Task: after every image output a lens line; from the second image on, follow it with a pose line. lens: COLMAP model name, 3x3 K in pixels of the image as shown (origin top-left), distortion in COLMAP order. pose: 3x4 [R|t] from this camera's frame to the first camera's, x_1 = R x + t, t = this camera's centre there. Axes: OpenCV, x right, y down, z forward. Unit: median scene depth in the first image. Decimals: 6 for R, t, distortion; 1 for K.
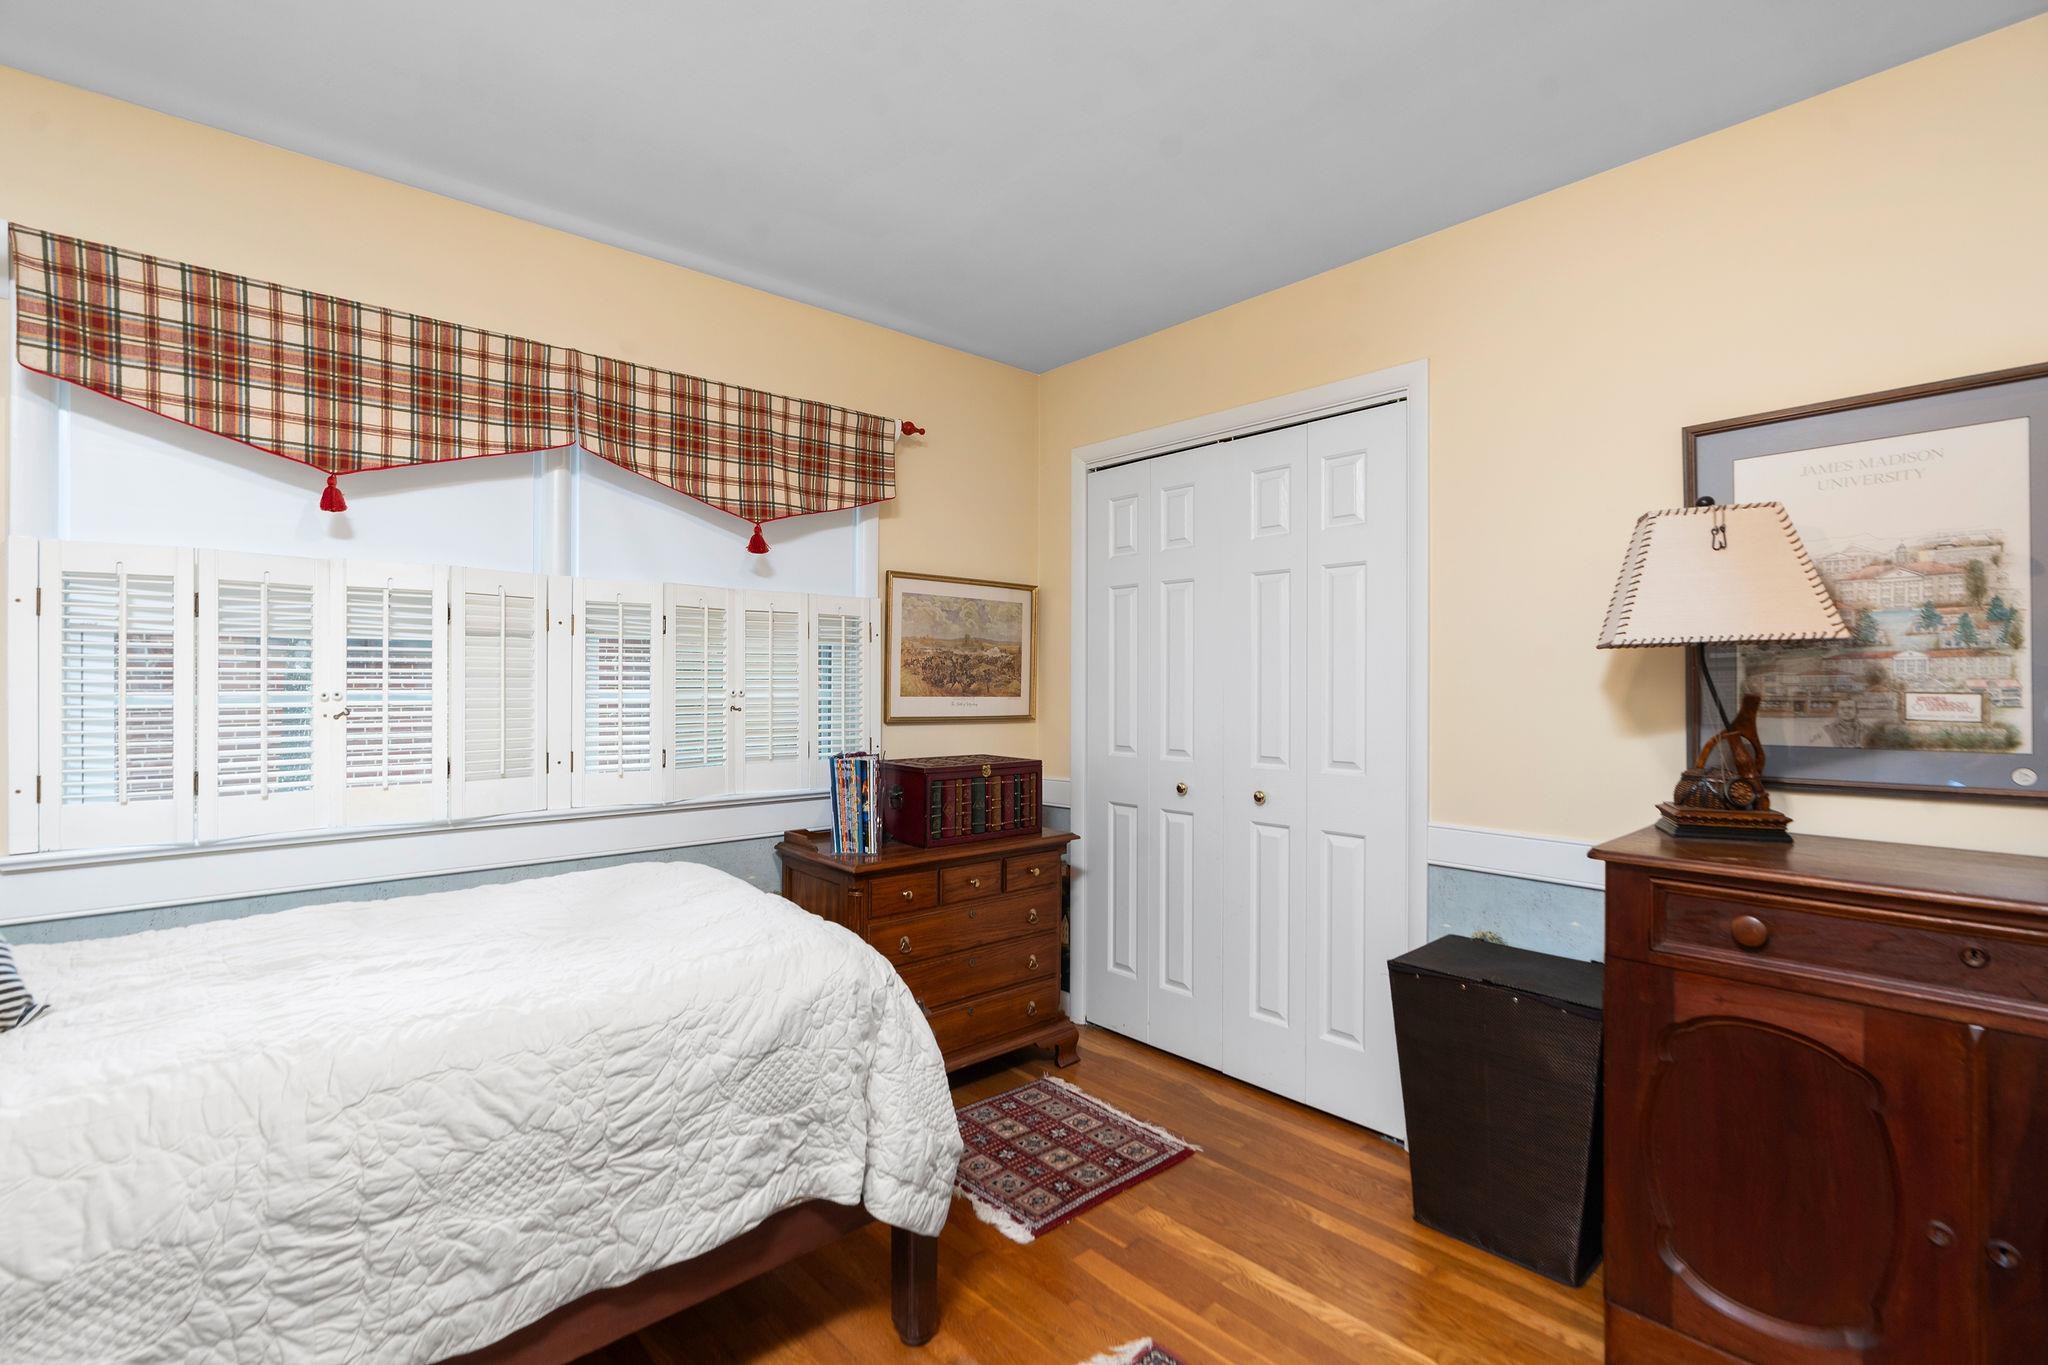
lens RADIAL K [[934.1, 0, 1015.5], [0, 934.1, 692.3], [0, 0, 1]] dist [-0.008709, 0.001153]
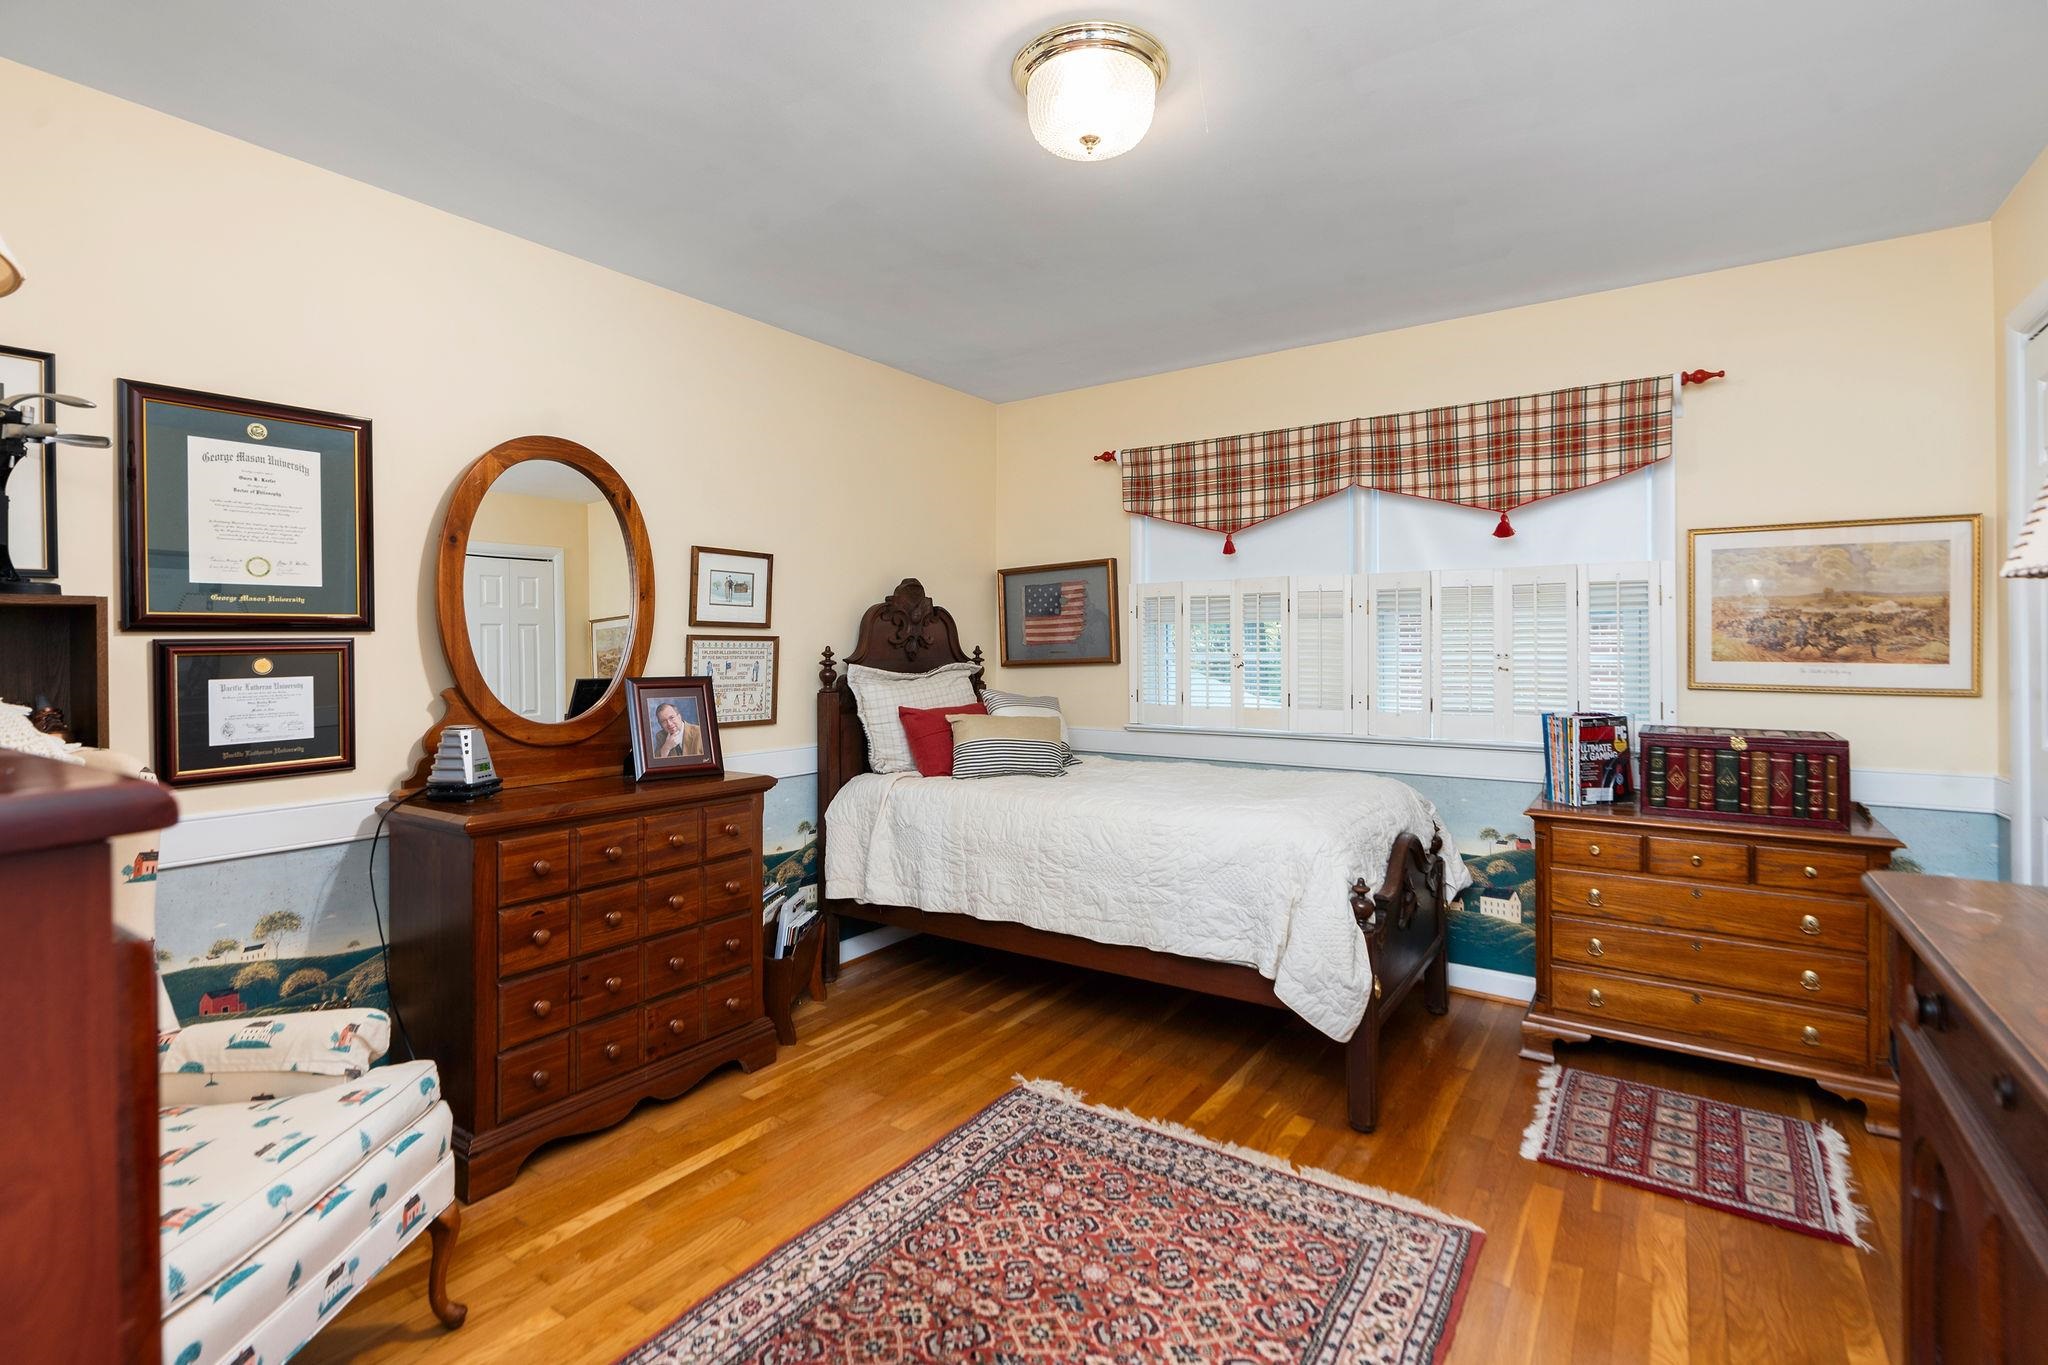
lens RADIAL K [[934.1, 0, 1012.4], [0, 934.1, 662.3], [0, 0, 1]] dist [-0.008709, 0.001153]
pose [[0.229919, 0.011627, -0.973140, 0.764860], [-0.008023, 0.999917, 0.010052, 0.002442], [0.973177, 0.005496, 0.229994, 0.131059]]
